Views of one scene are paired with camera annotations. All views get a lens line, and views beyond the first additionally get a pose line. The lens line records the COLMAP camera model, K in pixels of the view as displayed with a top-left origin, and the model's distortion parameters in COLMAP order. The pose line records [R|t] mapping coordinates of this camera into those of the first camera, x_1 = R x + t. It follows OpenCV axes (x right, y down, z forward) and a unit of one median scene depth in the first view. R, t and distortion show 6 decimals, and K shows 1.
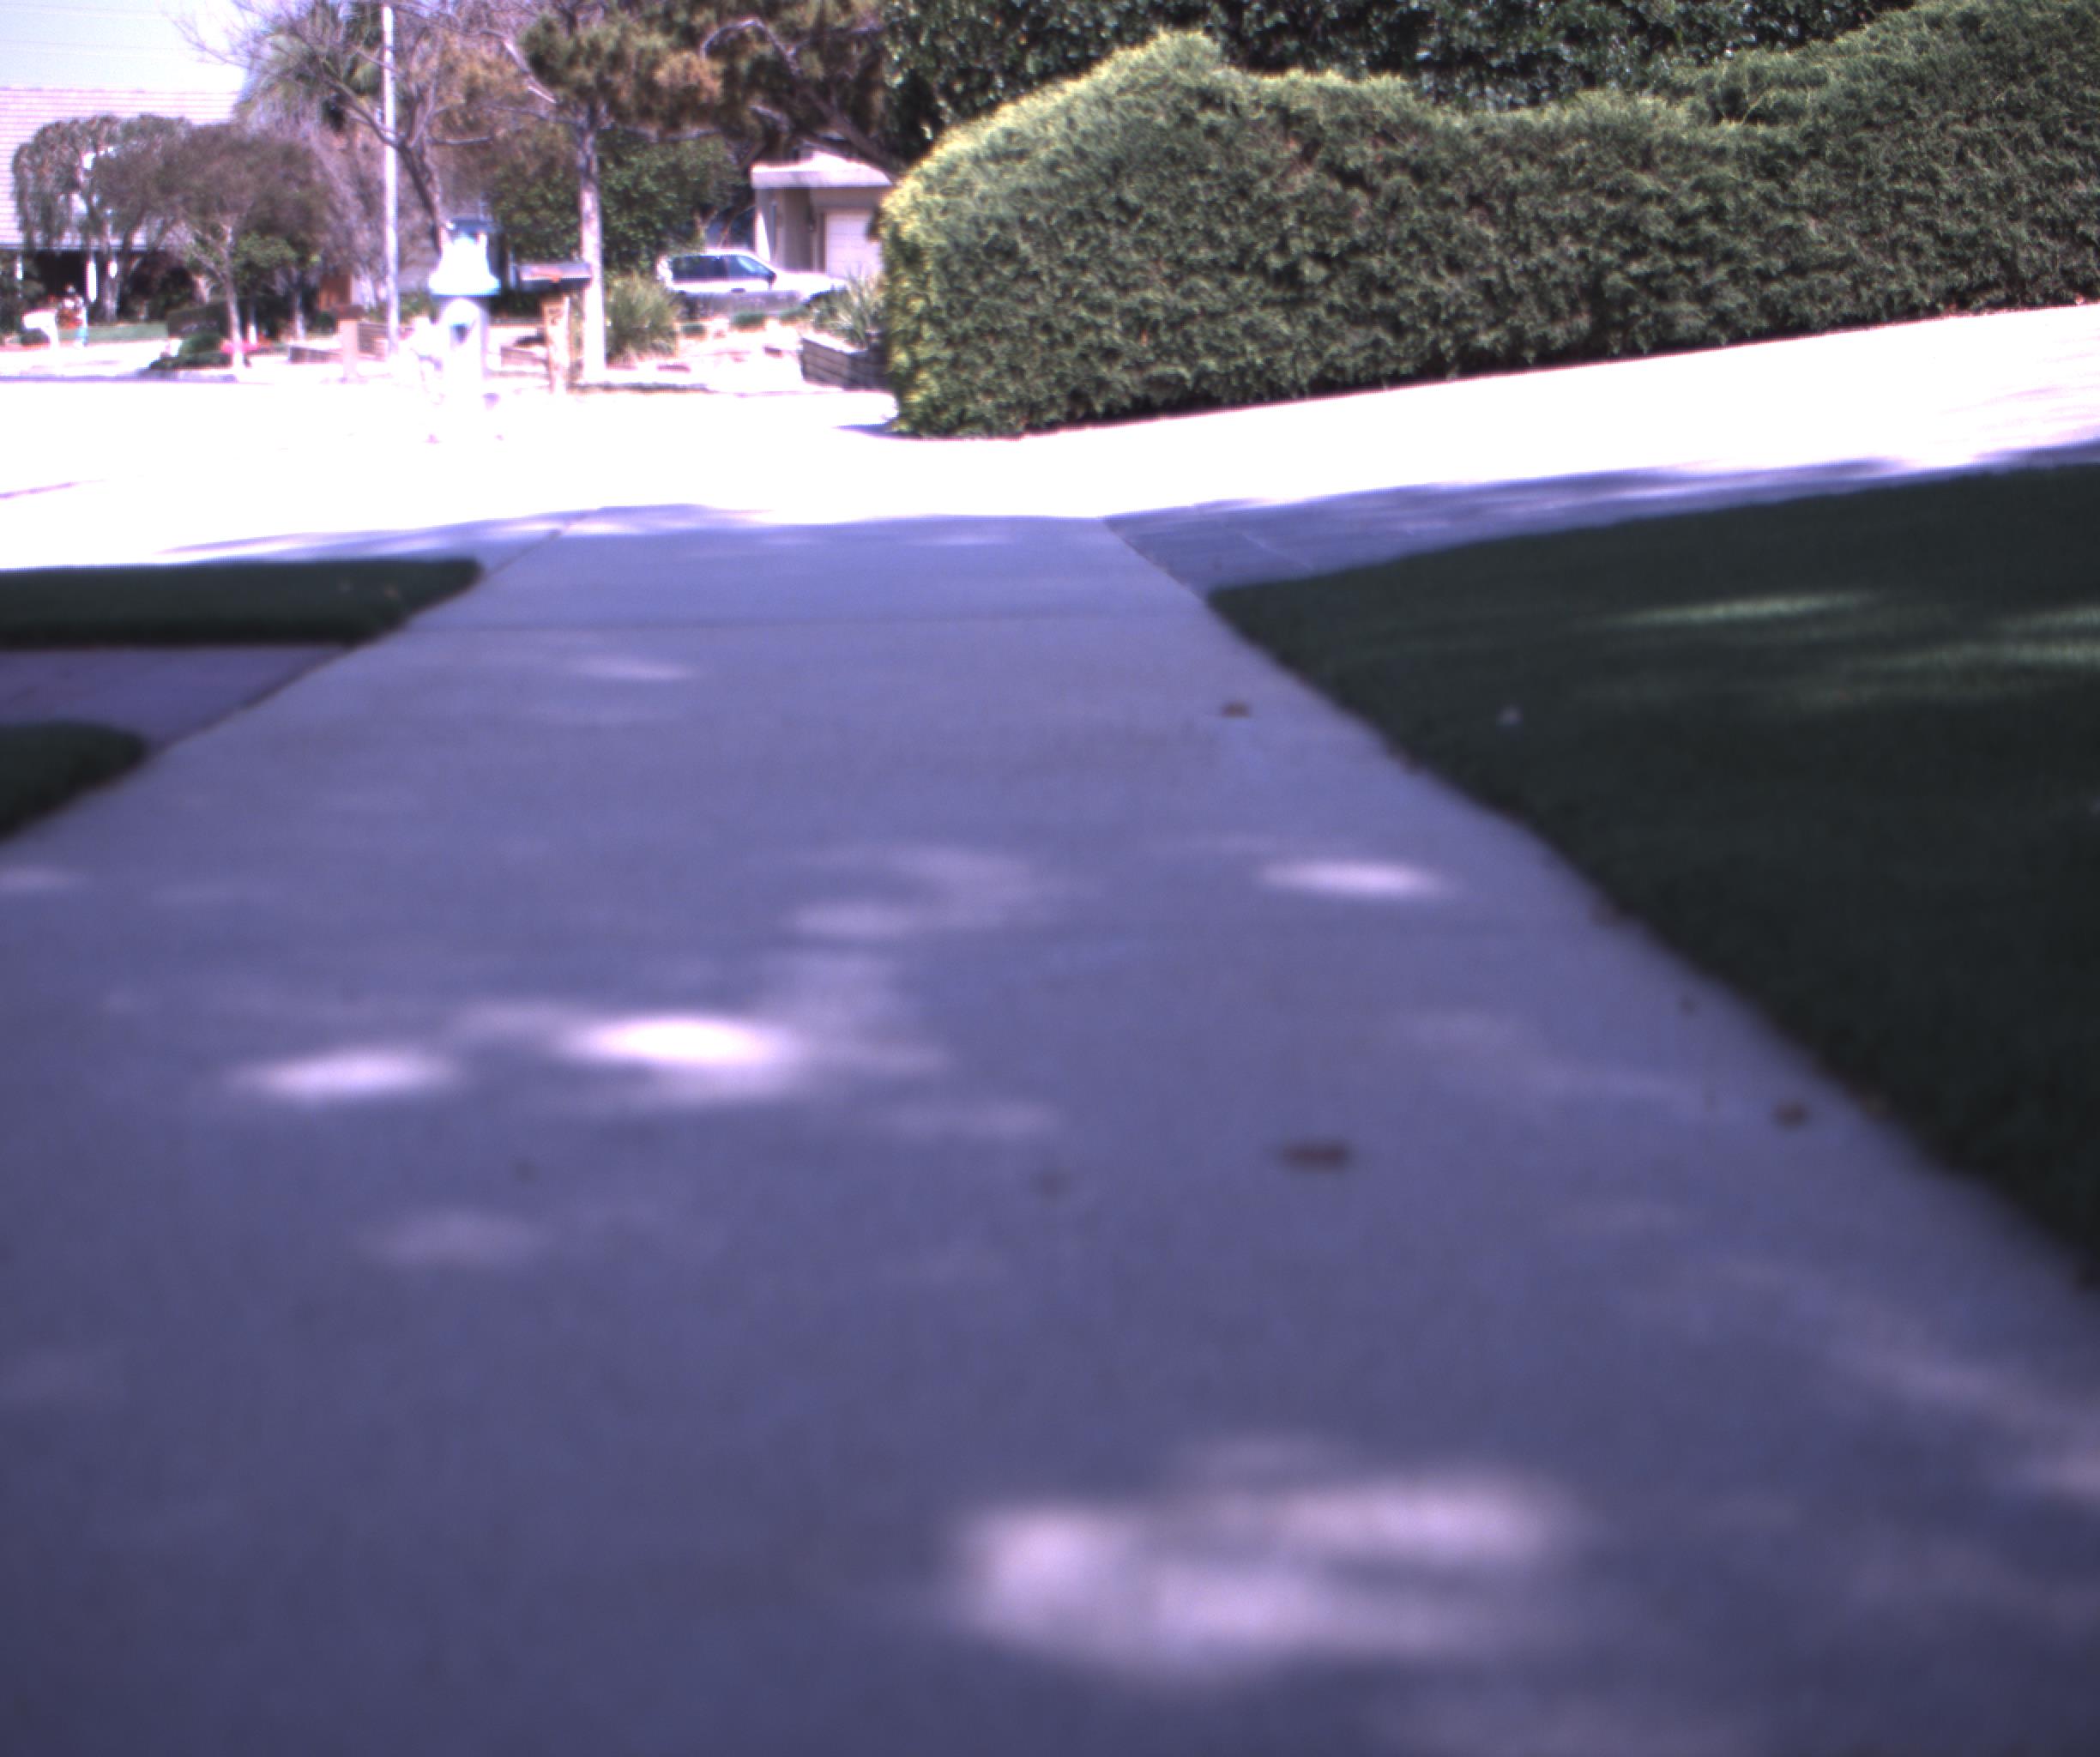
lens RADIAL K [[3937.2, 0, 1050.0], [0, 3937.2, 878.5], [0, 0, 1]] dist [-0.180607, 0.890523]
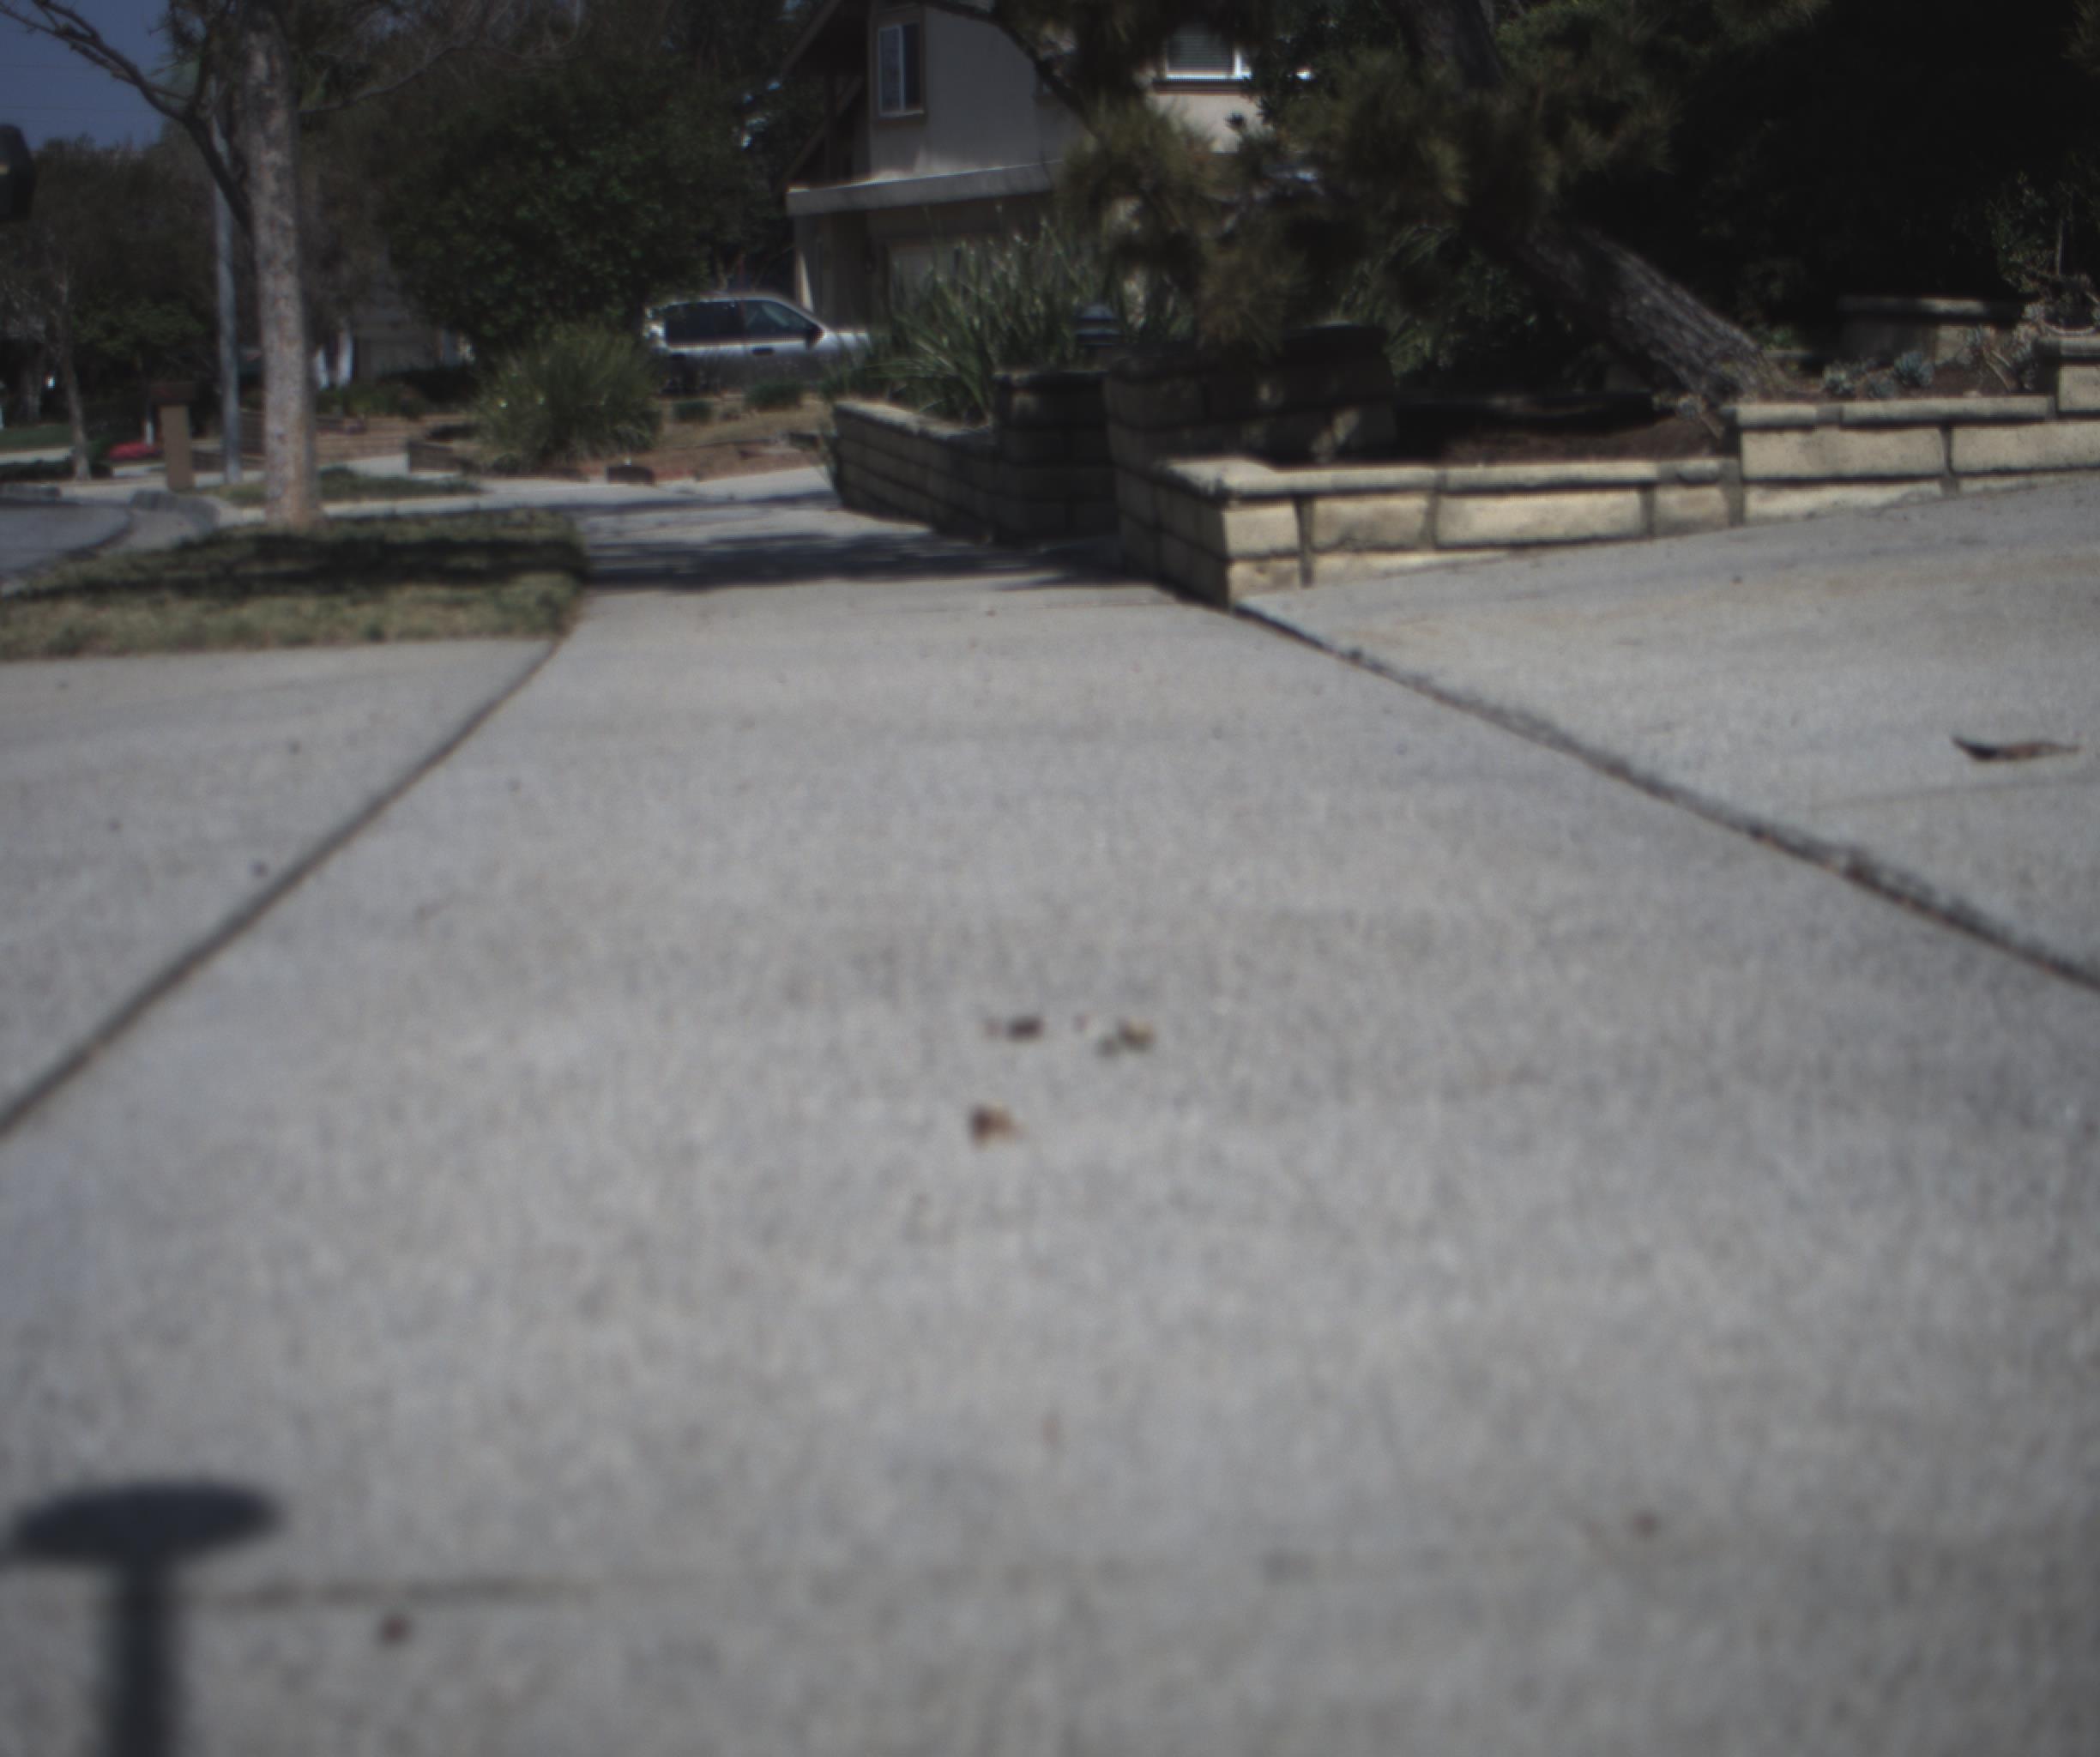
lens RADIAL K [[3937.2, 0, 1050.0], [0, 3937.2, 878.5], [0, 0, 1]] dist [-0.180607, 0.890523]
pose [[0.999629, -0.018727, -0.019783, -0.078794], [0.018295, 0.999596, -0.021759, -0.189477], [0.020183, 0.021389, 0.999567, 1.420666]]
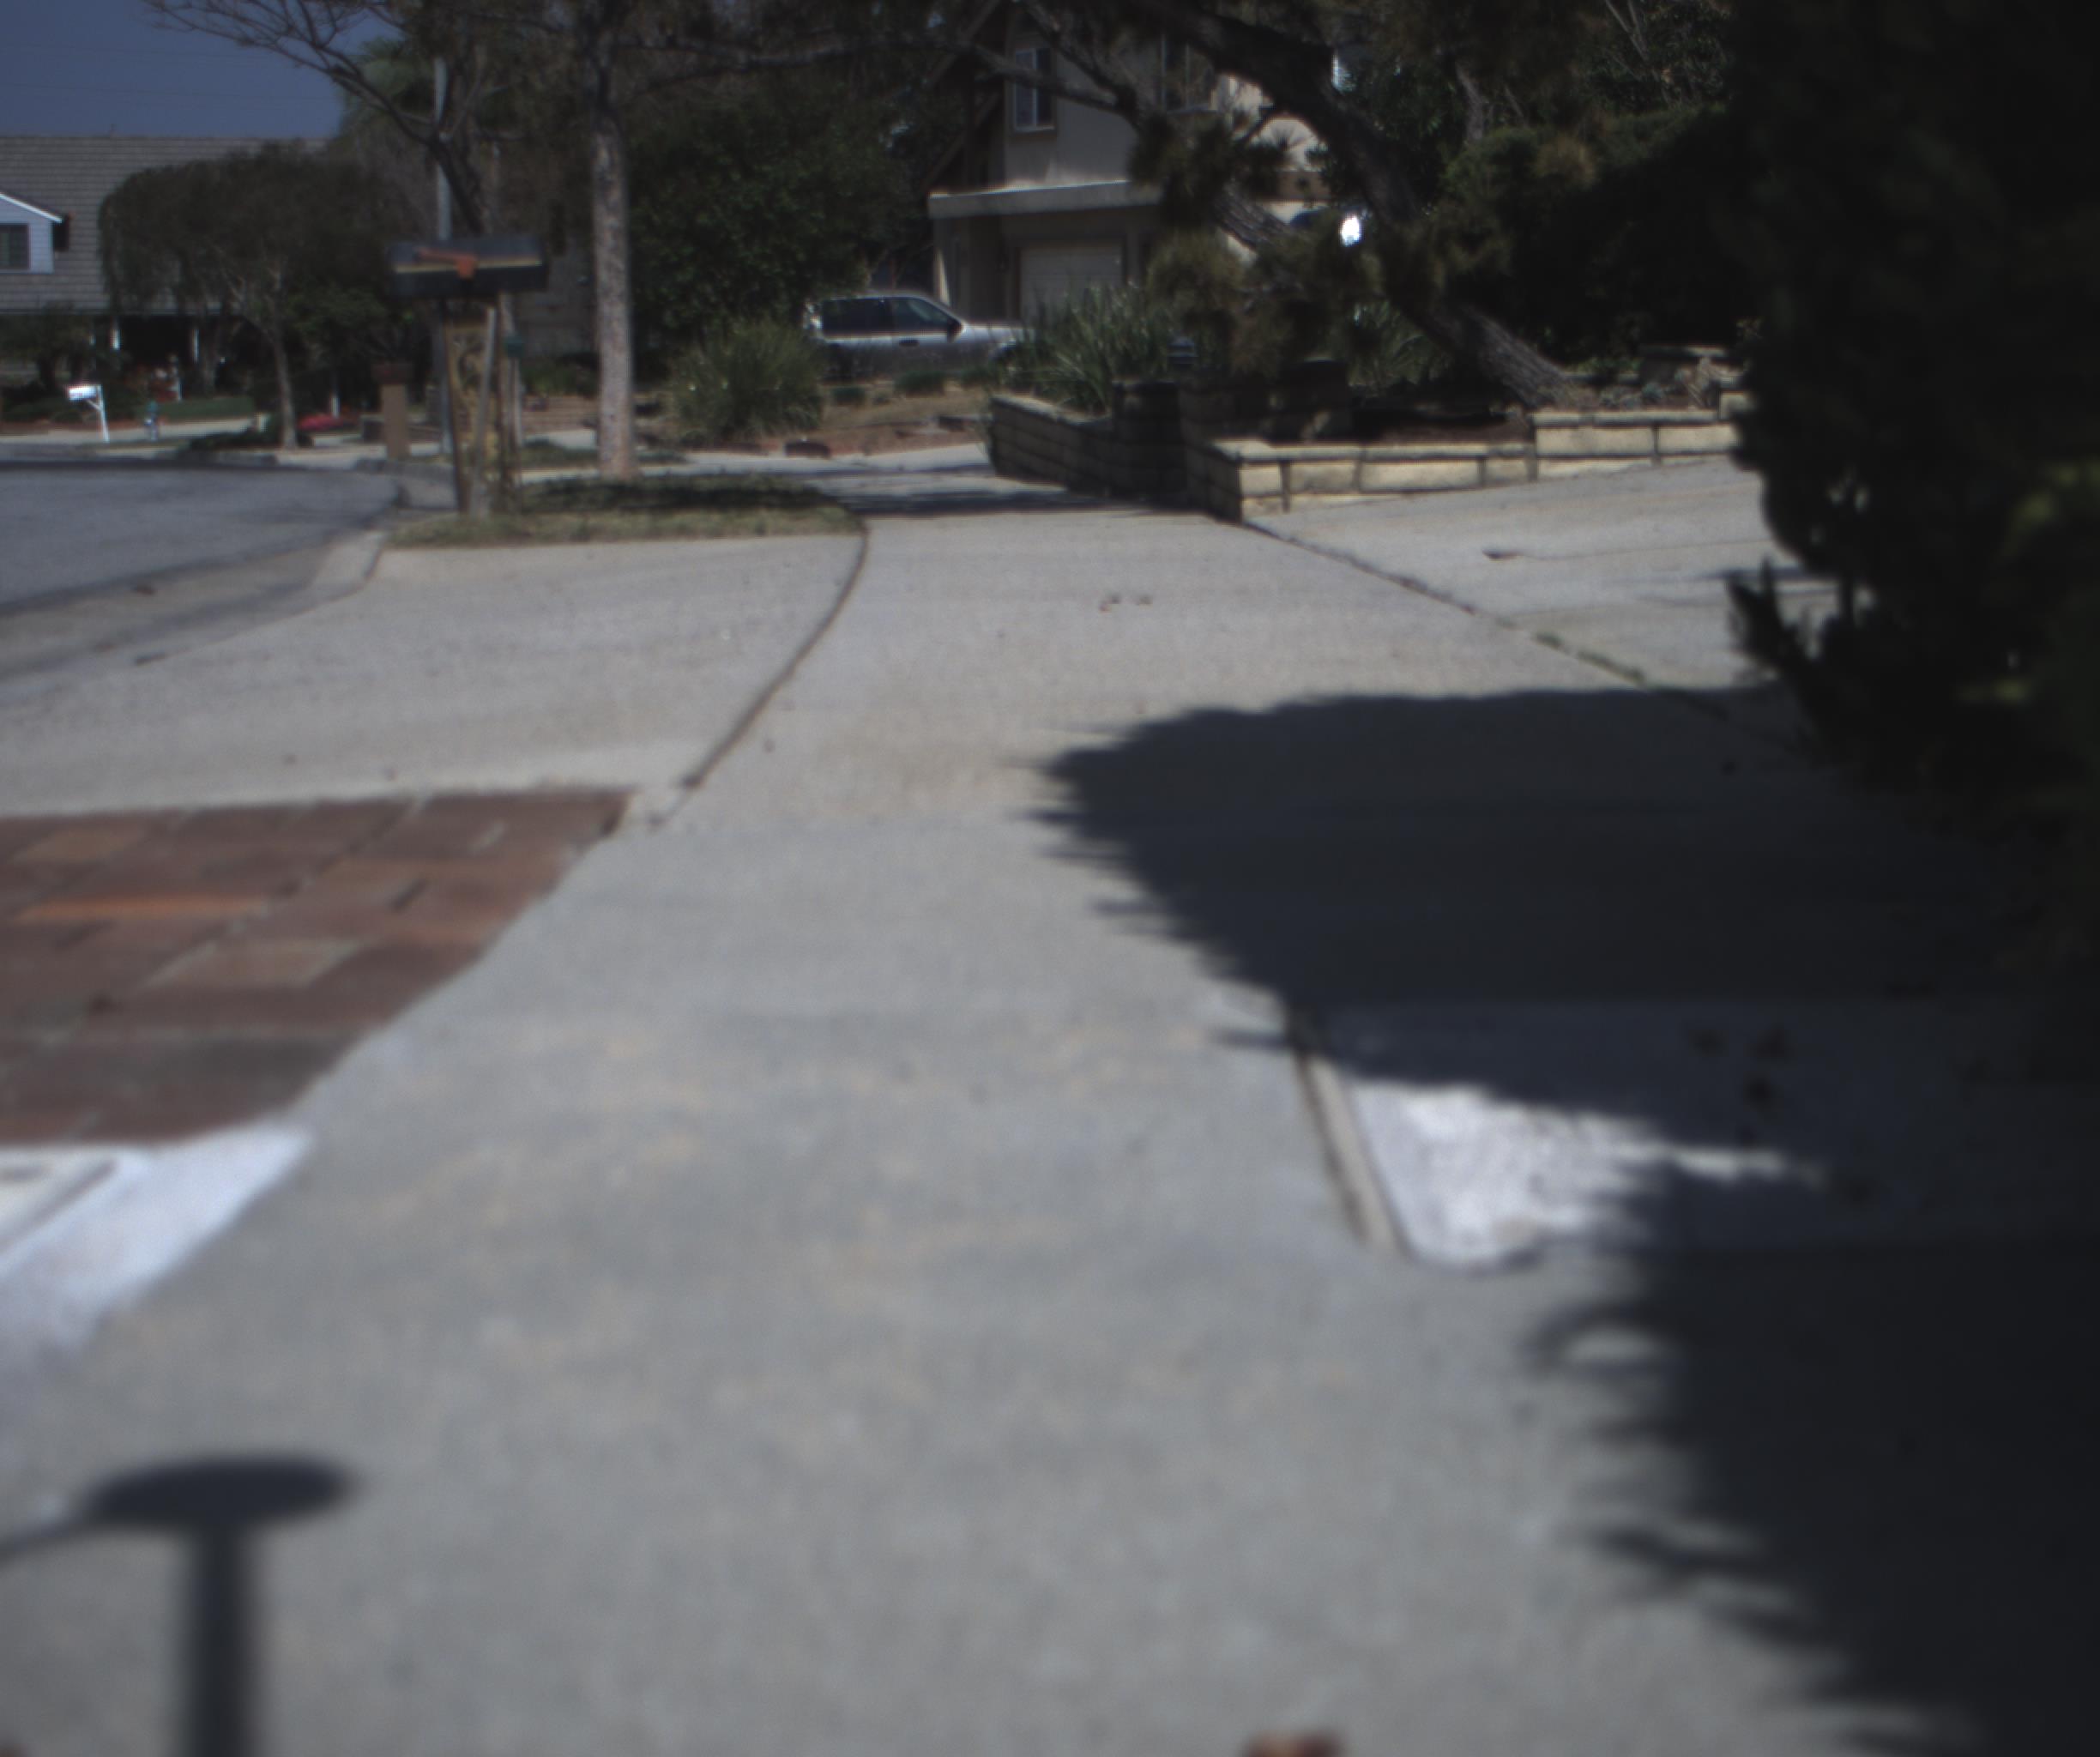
lens RADIAL K [[3937.2, 0, 1050.0], [0, 3937.2, 878.5], [0, 0, 1]] dist [-0.180607, 0.890523]
pose [[0.998831, -0.001717, -0.048311, -0.066110], [0.000855, 0.999840, -0.017865, -0.139569], [0.048334, 0.017803, 0.998673, 1.042354]]
